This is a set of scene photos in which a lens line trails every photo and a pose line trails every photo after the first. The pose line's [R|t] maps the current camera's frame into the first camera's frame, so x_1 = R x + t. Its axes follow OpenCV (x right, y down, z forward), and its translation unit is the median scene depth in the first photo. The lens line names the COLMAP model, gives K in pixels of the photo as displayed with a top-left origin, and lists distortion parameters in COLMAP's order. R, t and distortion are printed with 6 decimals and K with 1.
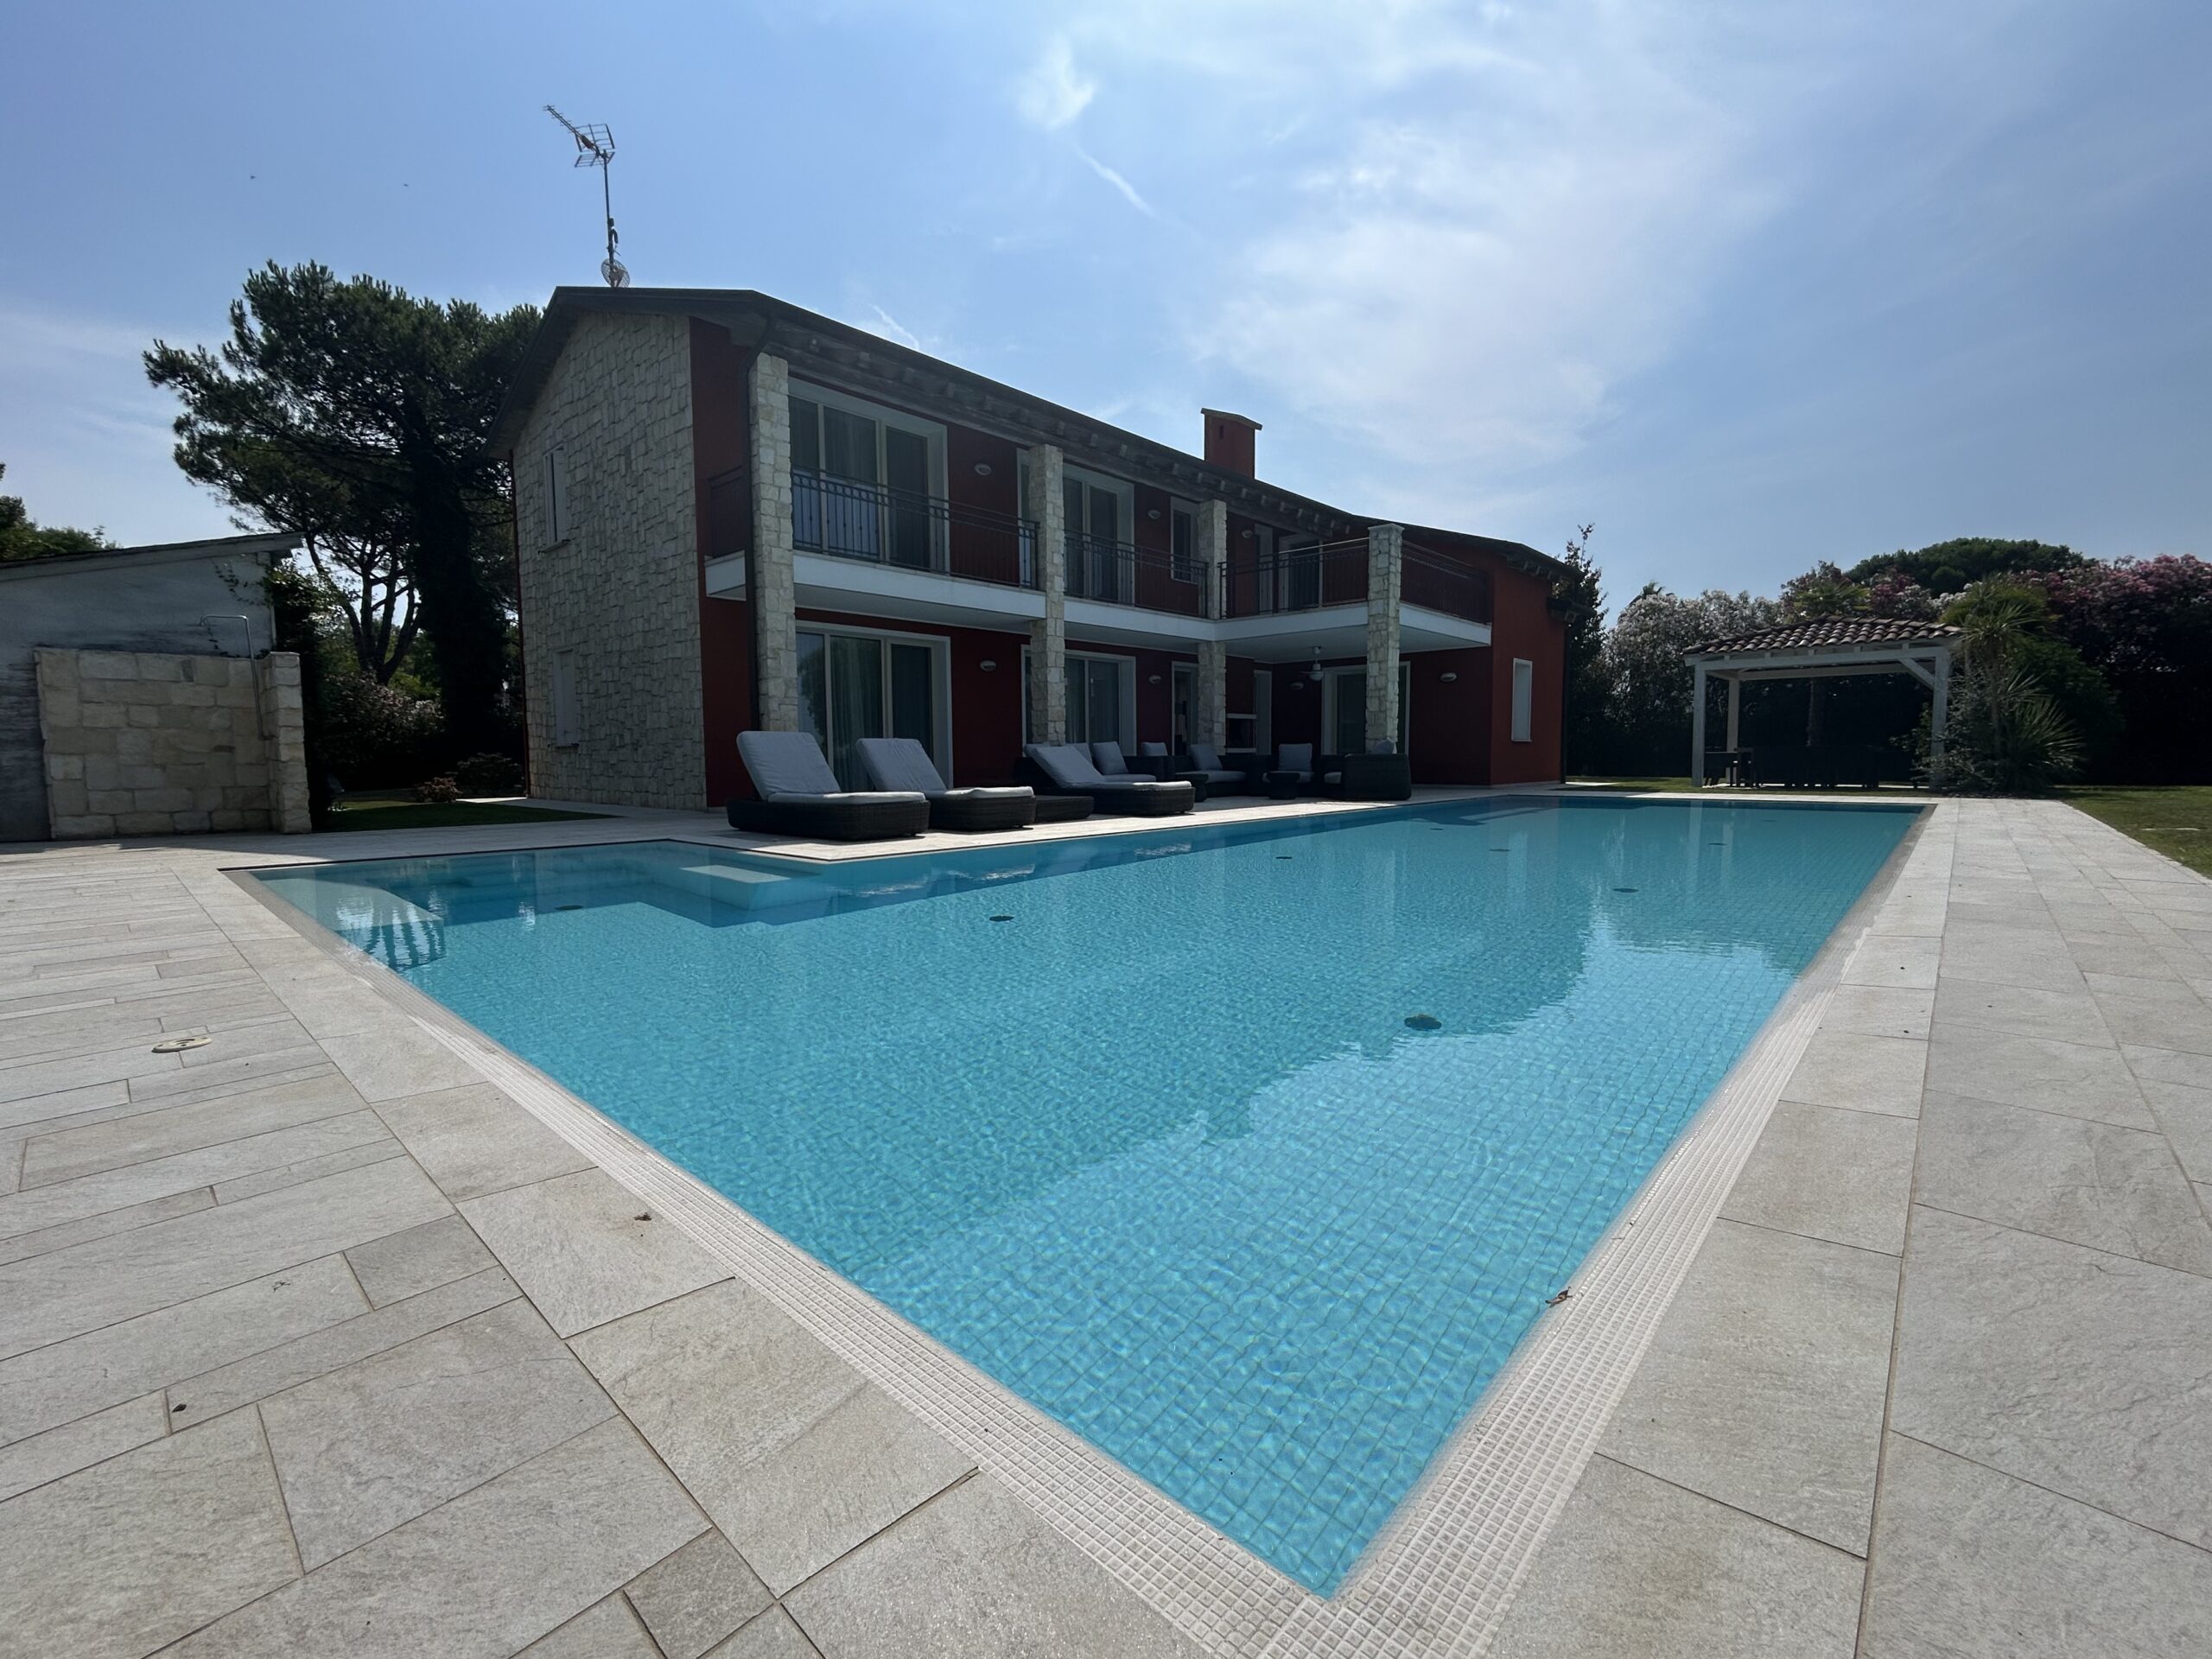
lens RADIAL K [[935.1, 0, 1104.3], [0, 935.1, 828.9], [0, 0, 1]] dist [-0.000861, 0.000962]
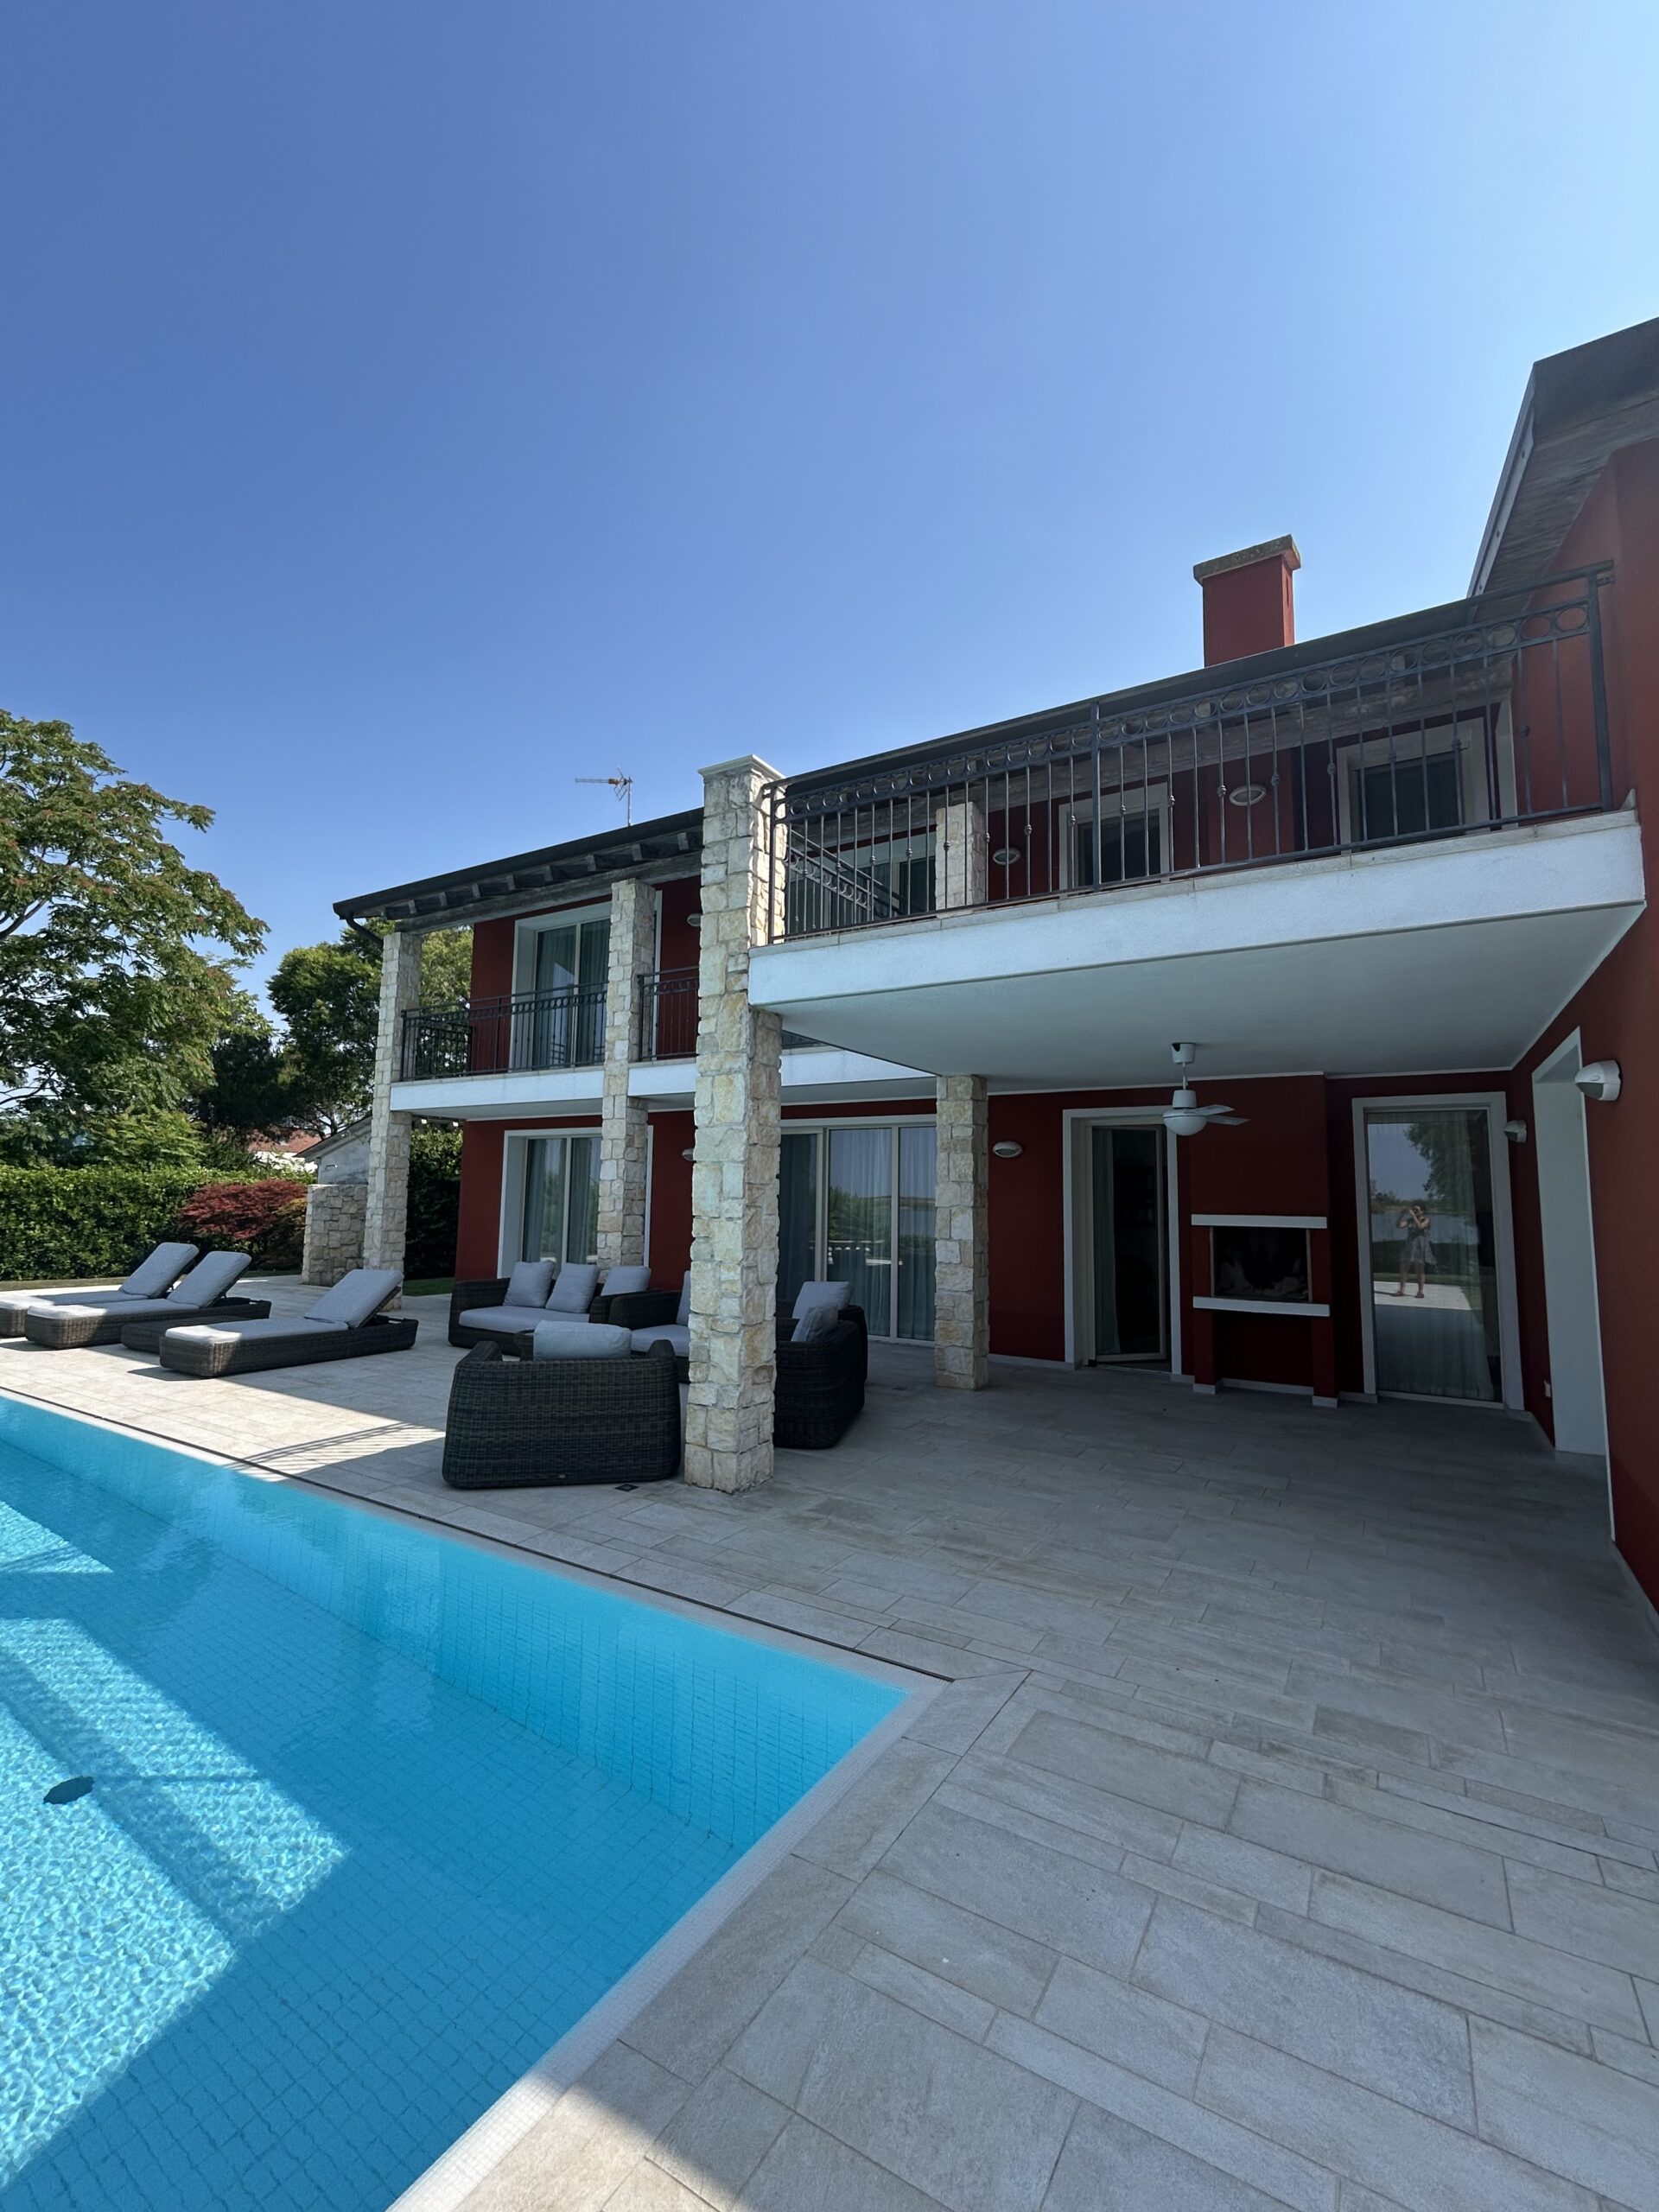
lens RADIAL K [[935.1, 0, 826.5], [0, 935.1, 1102.1], [0, 0, 1]] dist [-0.000861, 0.000962]
pose [[0.181576, -0.071520, -0.980773, 0.721258], [-0.083793, 0.992599, -0.087896, -0.167984], [0.979801, 0.098141, 0.174239, 1.035101]]
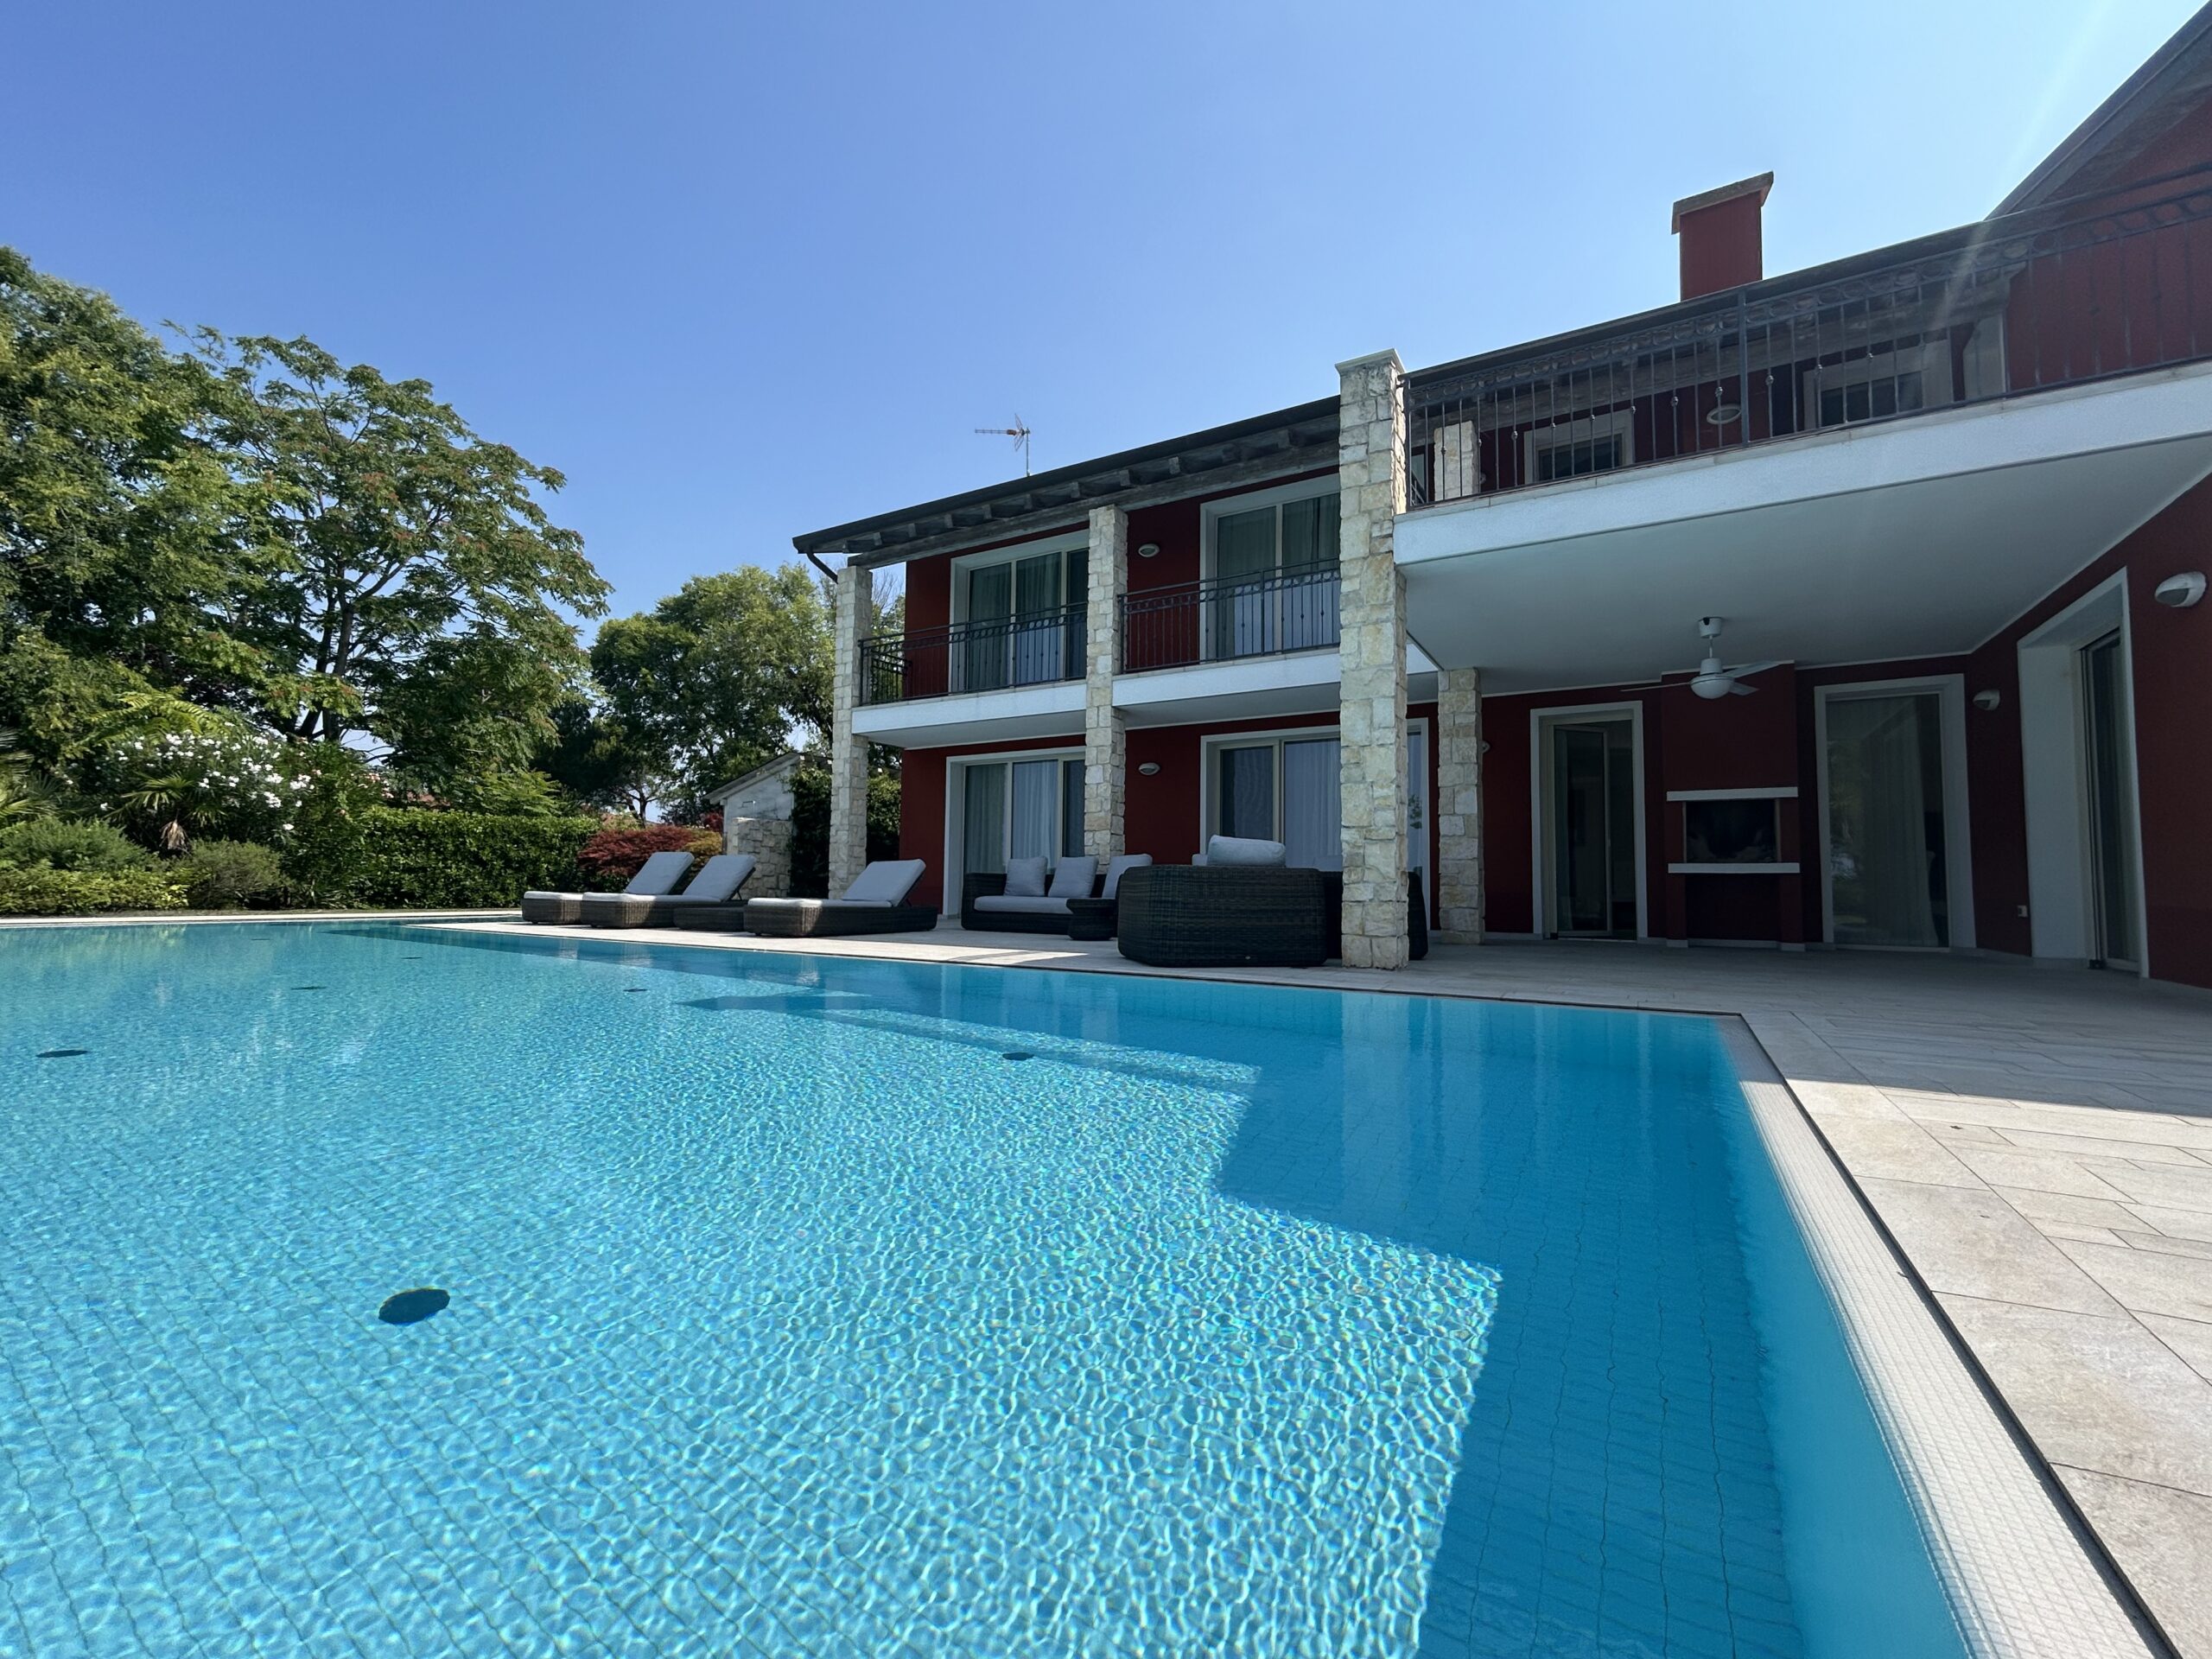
lens RADIAL K [[935.1, 0, 1104.3], [0, 935.1, 828.9], [0, 0, 1]] dist [-0.000861, 0.000962]
pose [[0.198577, -0.033017, -0.979529, 0.751124], [-0.079733, 0.995575, -0.049722, -0.077724], [0.976837, 0.087974, 0.195066, 0.852507]]
